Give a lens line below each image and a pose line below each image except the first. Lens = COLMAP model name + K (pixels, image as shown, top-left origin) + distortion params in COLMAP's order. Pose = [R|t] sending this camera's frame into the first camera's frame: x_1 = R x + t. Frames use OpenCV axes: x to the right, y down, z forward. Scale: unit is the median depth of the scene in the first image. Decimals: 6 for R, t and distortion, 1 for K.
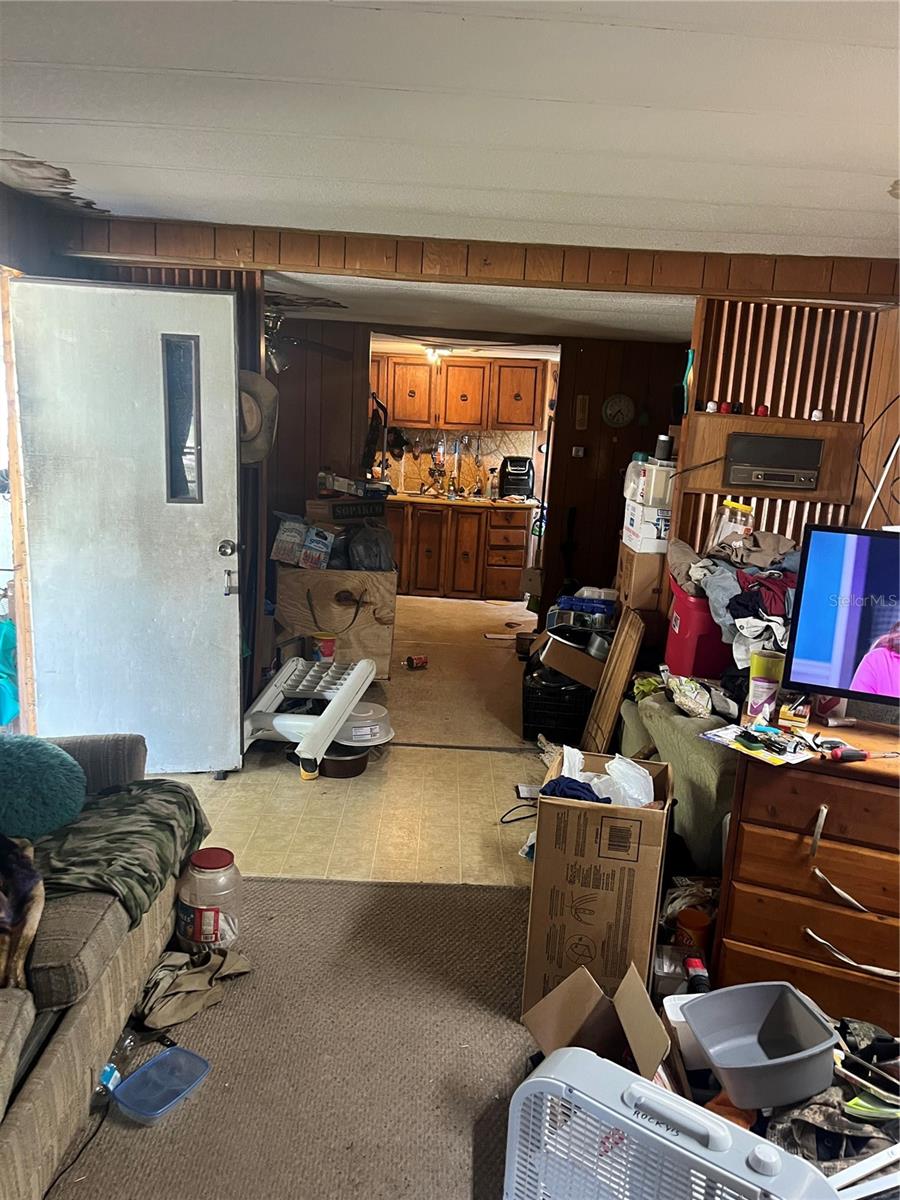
lens RADIAL K [[892.4, 0, 449.6], [0, 892.4, 608.8], [0, 0, 1]] dist [0.036757, -0.026942]
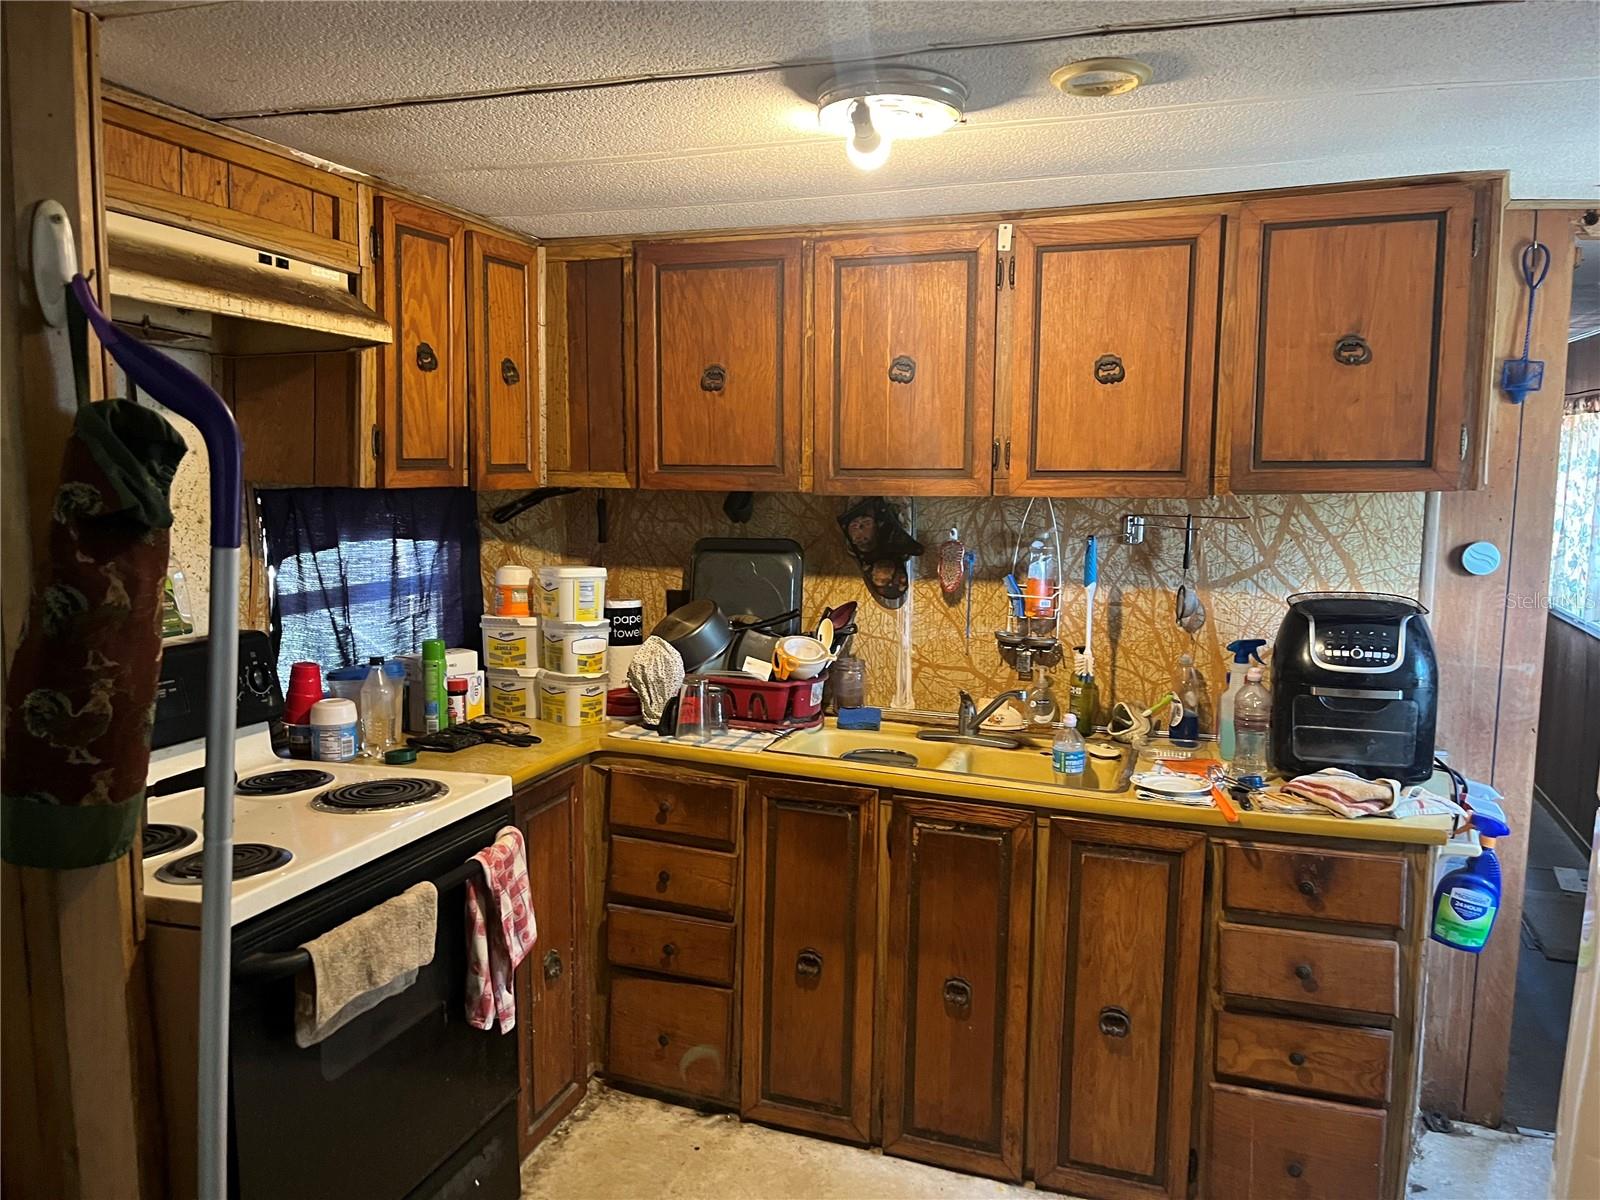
lens RADIAL K [[1189.9, 0, 785.2], [0, 1189.9, 591.9], [0, 0, 1]] dist [0.036757, -0.026942]
pose [[0.930964, -0.003365, -0.365094, 0.052659], [-0.033989, 0.994816, -0.095839, -0.139403], [0.363524, 0.101632, 0.926024, 0.663426]]
